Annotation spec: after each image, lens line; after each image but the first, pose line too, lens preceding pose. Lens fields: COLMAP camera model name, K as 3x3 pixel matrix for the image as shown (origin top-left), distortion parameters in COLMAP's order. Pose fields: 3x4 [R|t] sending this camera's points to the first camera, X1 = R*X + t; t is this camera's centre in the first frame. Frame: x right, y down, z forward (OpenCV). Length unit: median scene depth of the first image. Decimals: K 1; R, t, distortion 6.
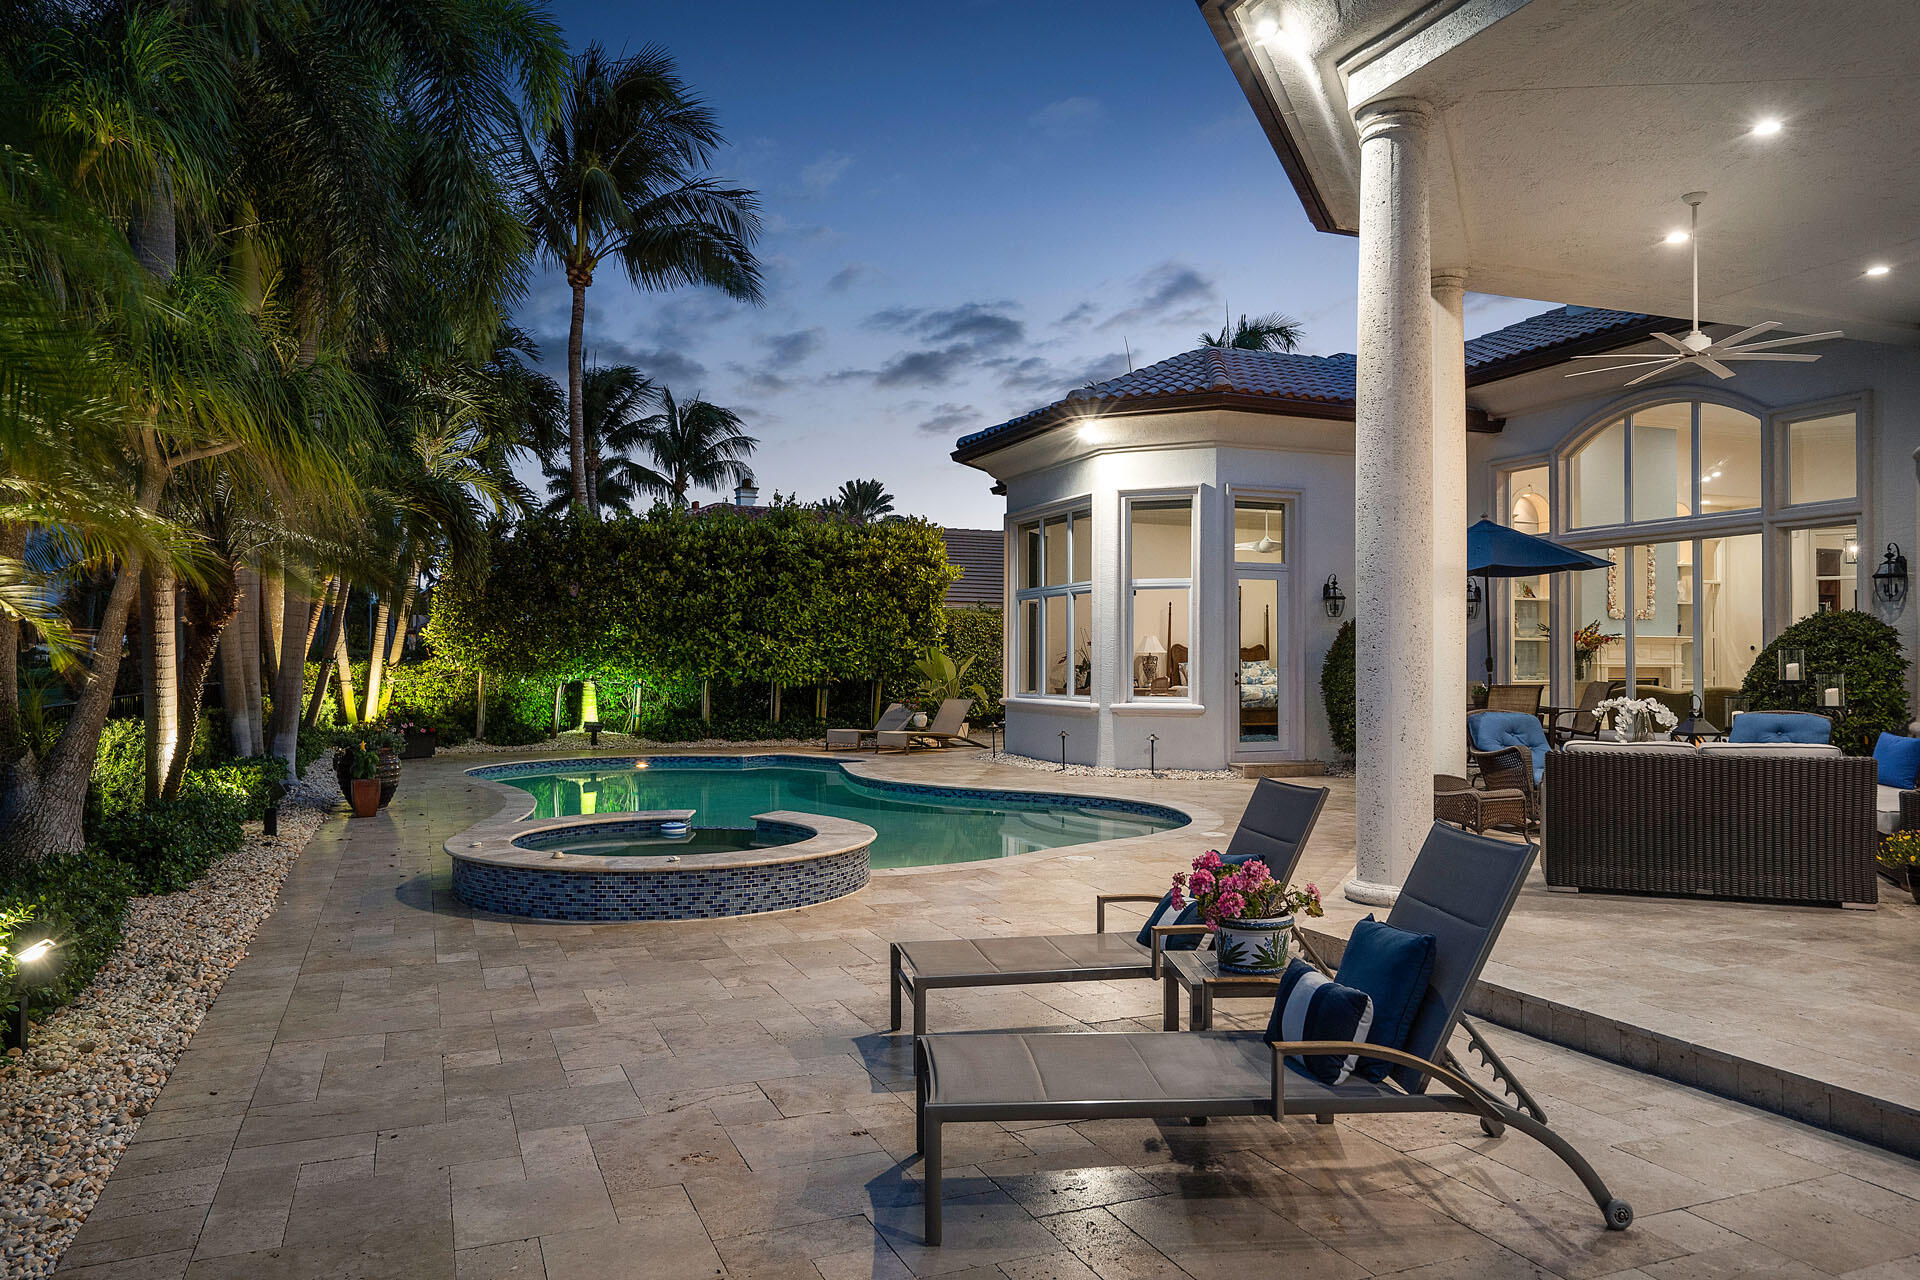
lens RADIAL K [[1293.5, 0, 960.0], [0, 1293.5, 640.0], [0, 0, 1]] dist [0.001491, 0.000886]
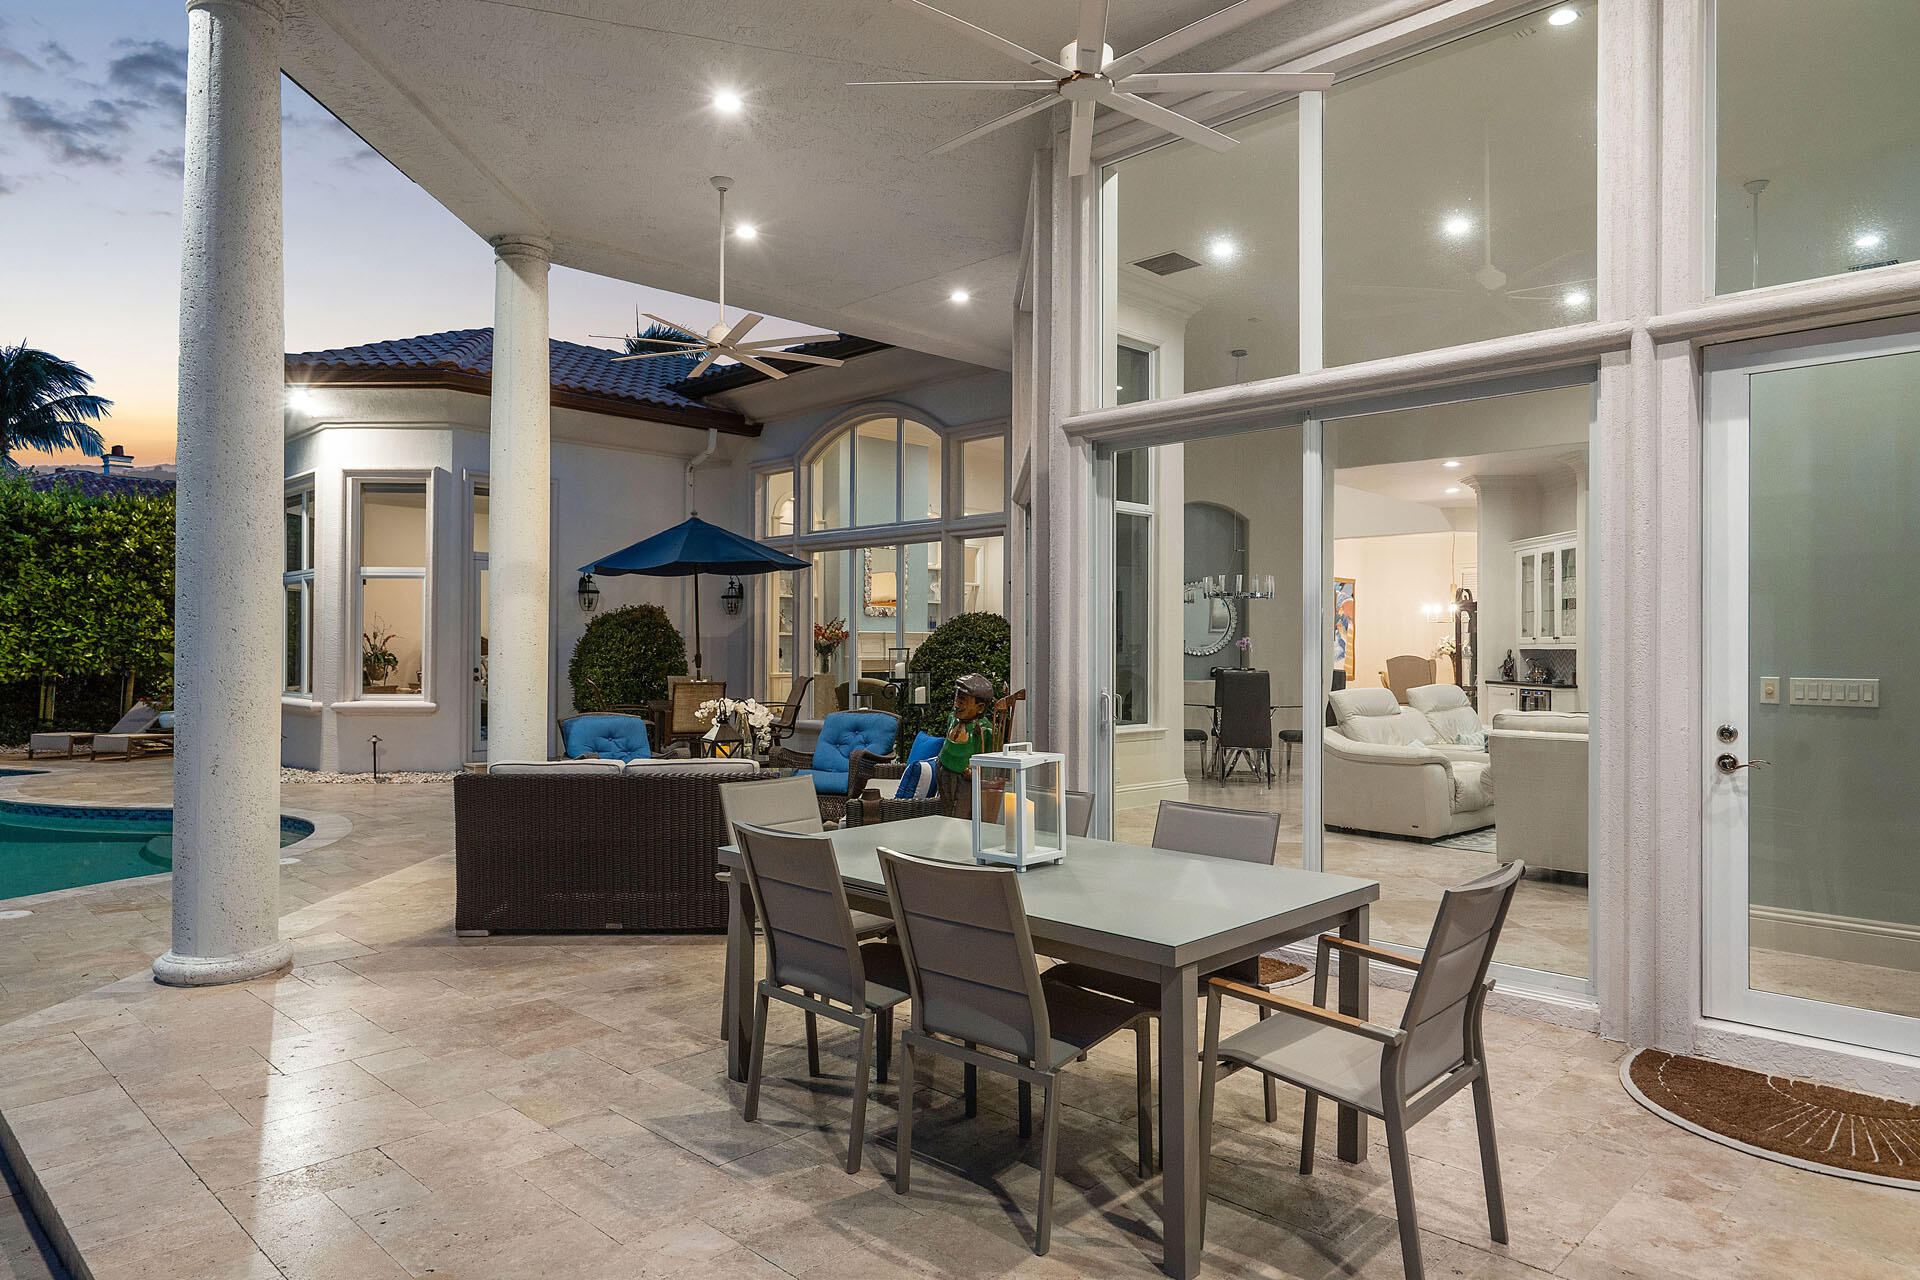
lens RADIAL K [[1175.5, 0, 955.7], [0, 1175.5, 648.0], [0, 0, 1]] dist [-0.001443, 0.000103]
pose [[0.916884, 0.001131, 0.399151, 0.152118], [-0.008125, 0.999842, 0.015830, -0.004814], [-0.399070, -0.017758, 0.916748, 0.050895]]
